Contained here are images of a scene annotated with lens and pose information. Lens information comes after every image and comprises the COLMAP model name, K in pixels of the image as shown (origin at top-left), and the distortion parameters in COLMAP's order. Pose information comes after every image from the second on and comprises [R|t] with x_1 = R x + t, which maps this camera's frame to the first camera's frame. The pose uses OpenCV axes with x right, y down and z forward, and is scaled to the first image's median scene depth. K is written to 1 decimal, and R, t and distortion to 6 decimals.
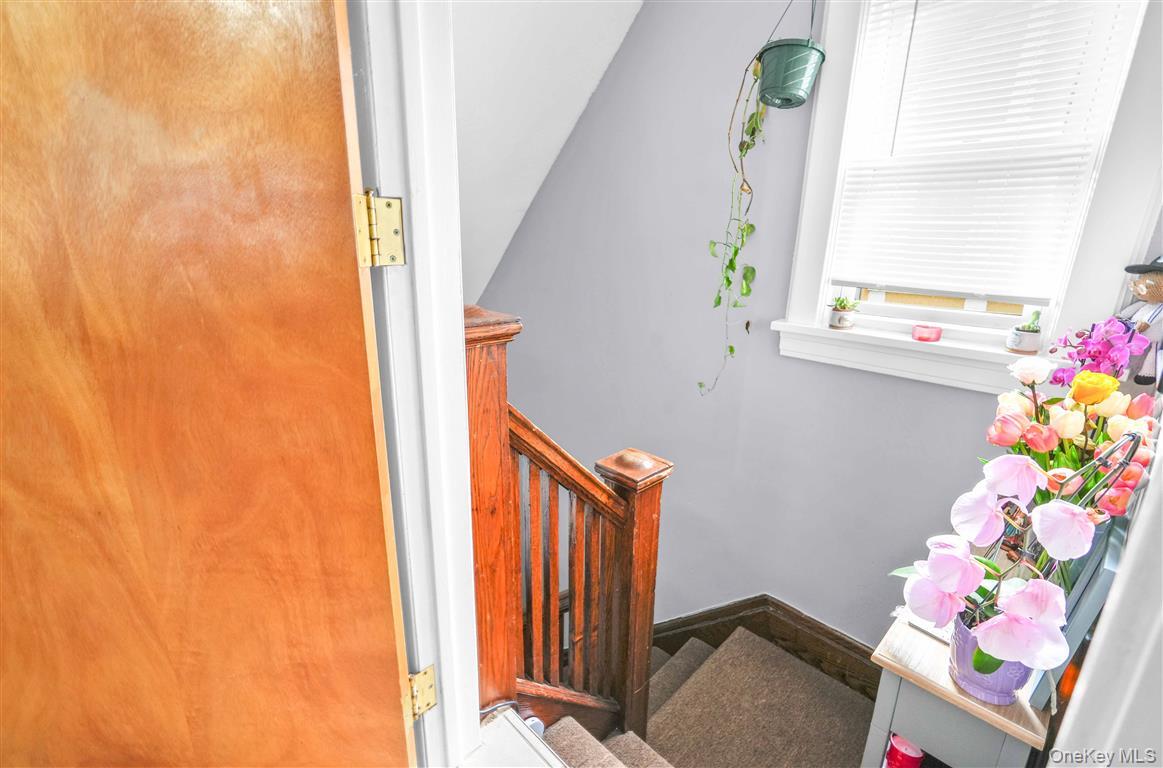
lens RADIAL K [[525.7, 0, 582.0], [0, 525.7, 386.9], [0, 0, 1]] dist [0.002183, 0.000826]
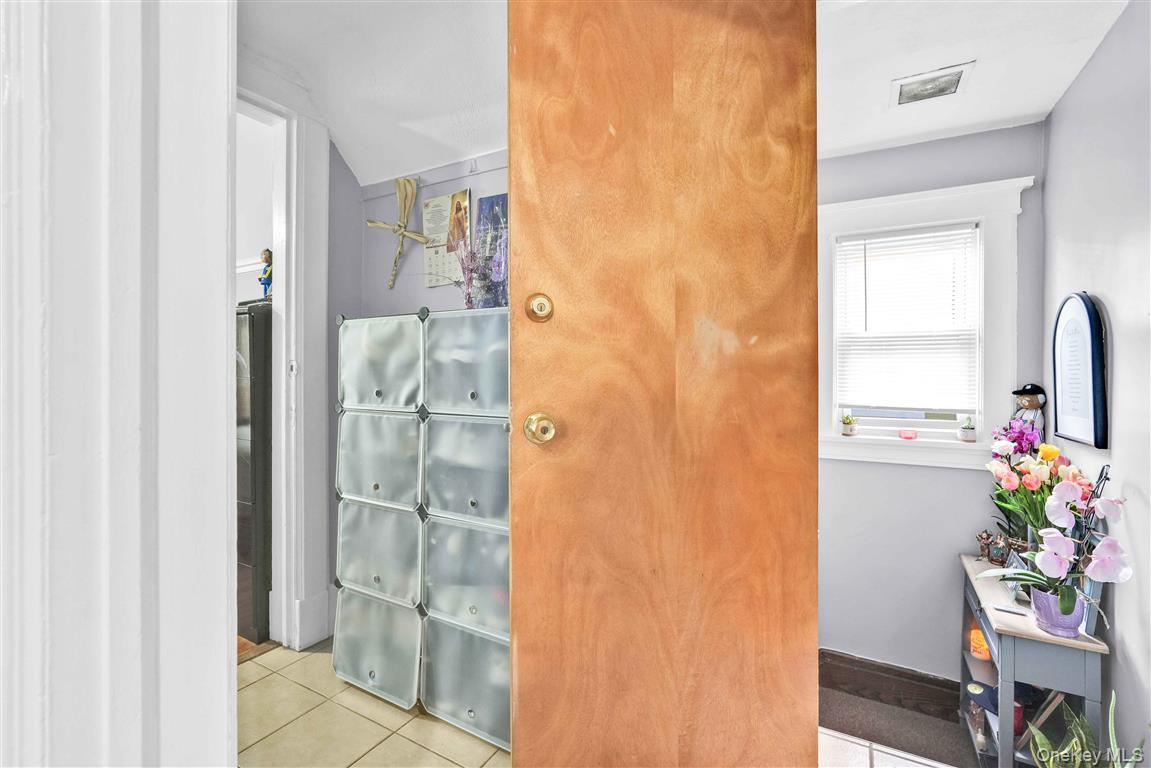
lens RADIAL K [[515.4, 0, 576.4], [0, 515.4, 375.9], [0, 0, 1]] dist [-0.000360, 0.004455]
pose [[0.956560, -0.019547, 0.290881, -1.432188], [0.097200, 0.962046, -0.254991, 0.054052], [-0.274856, 0.272187, 0.922154, -0.413058]]
